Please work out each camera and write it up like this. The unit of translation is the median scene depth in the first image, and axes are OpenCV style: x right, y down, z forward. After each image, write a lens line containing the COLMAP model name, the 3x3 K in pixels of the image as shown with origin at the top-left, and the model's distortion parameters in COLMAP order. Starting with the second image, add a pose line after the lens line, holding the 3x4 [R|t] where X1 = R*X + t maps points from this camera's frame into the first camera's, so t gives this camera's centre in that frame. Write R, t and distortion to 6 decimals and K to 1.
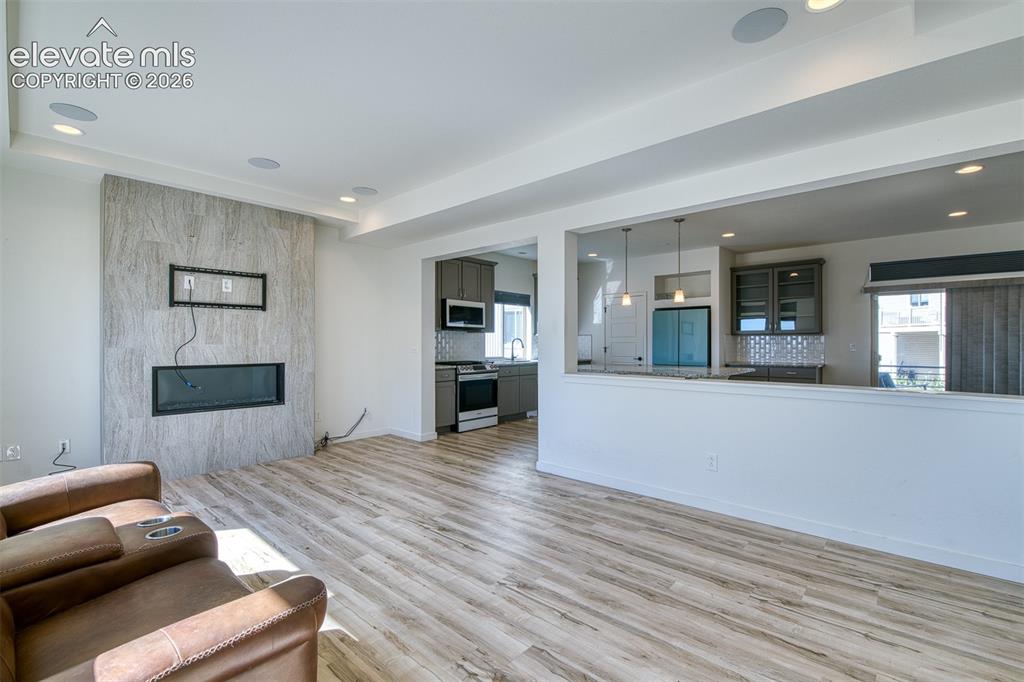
lens RADIAL K [[446.1, 0, 513.2], [0, 446.1, 345.0], [0, 0, 1]] dist [-0.005144, -0.001473]
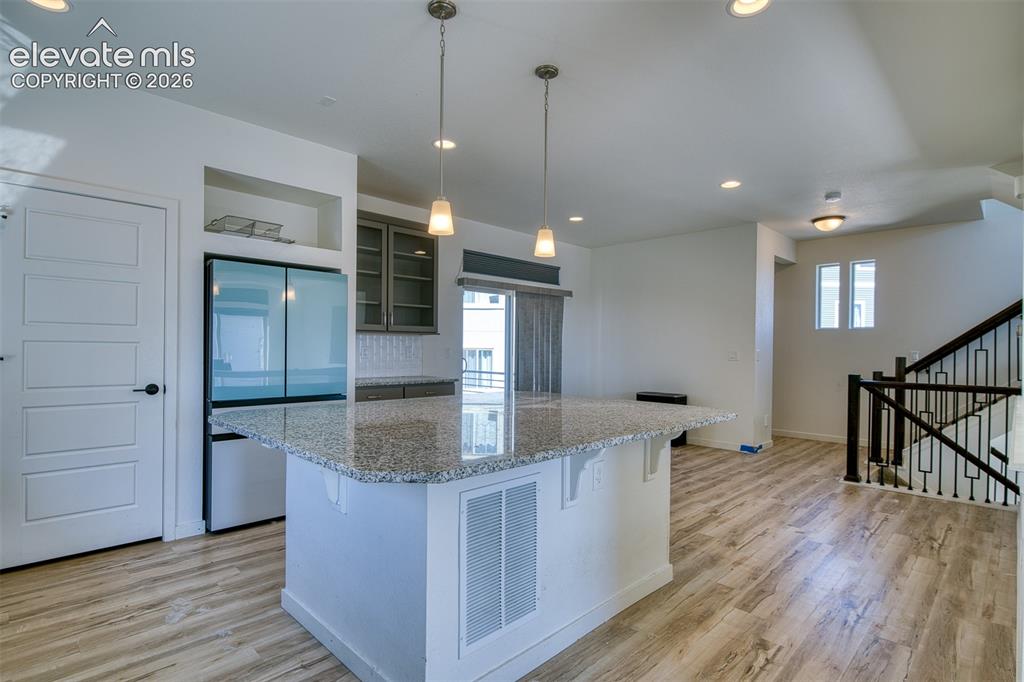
lens RADIAL K [[509.8, 0, 506.5], [0, 509.8, 349.6], [0, 0, 1]] dist [0.003816, -0.000471]
pose [[0.059603, -0.002923, 0.998218, -0.118753], [-0.007032, 0.999970, 0.003348, -0.003372], [-0.998197, -0.007219, 0.059581, 0.867809]]
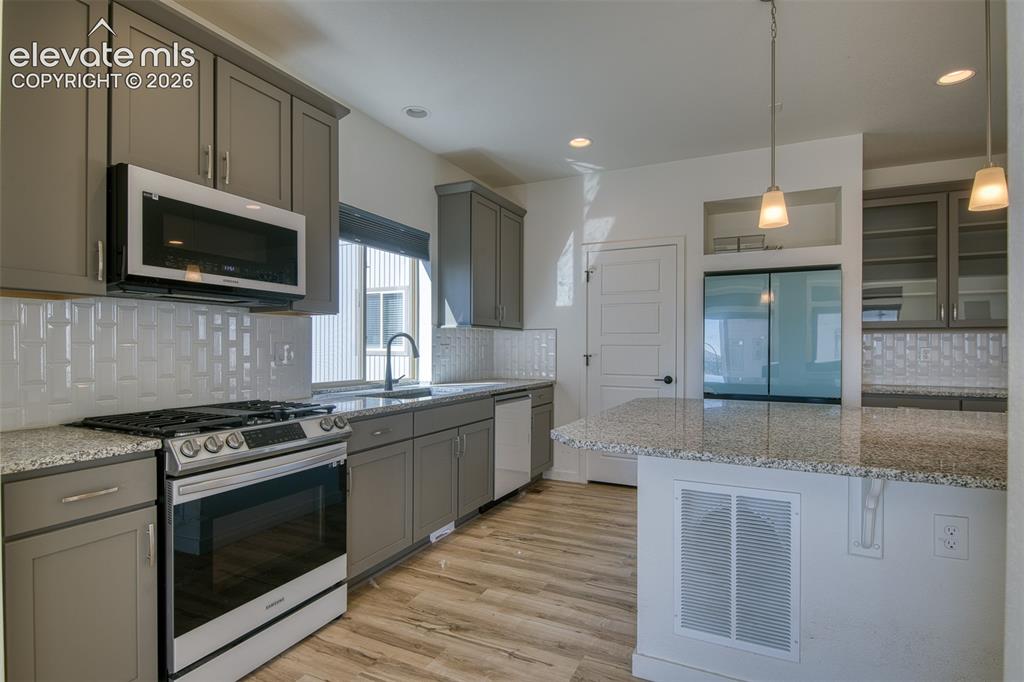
lens RADIAL K [[509.8, 0, 519.3], [0, 509.8, 348.1], [0, 0, 1]] dist [0.003816, -0.000471]
pose [[0.959799, 0.002111, 0.280680, -0.020592], [-0.002292, 0.999997, 0.000315, -0.002200], [-0.280679, -0.000945, 0.959801, 0.655504]]
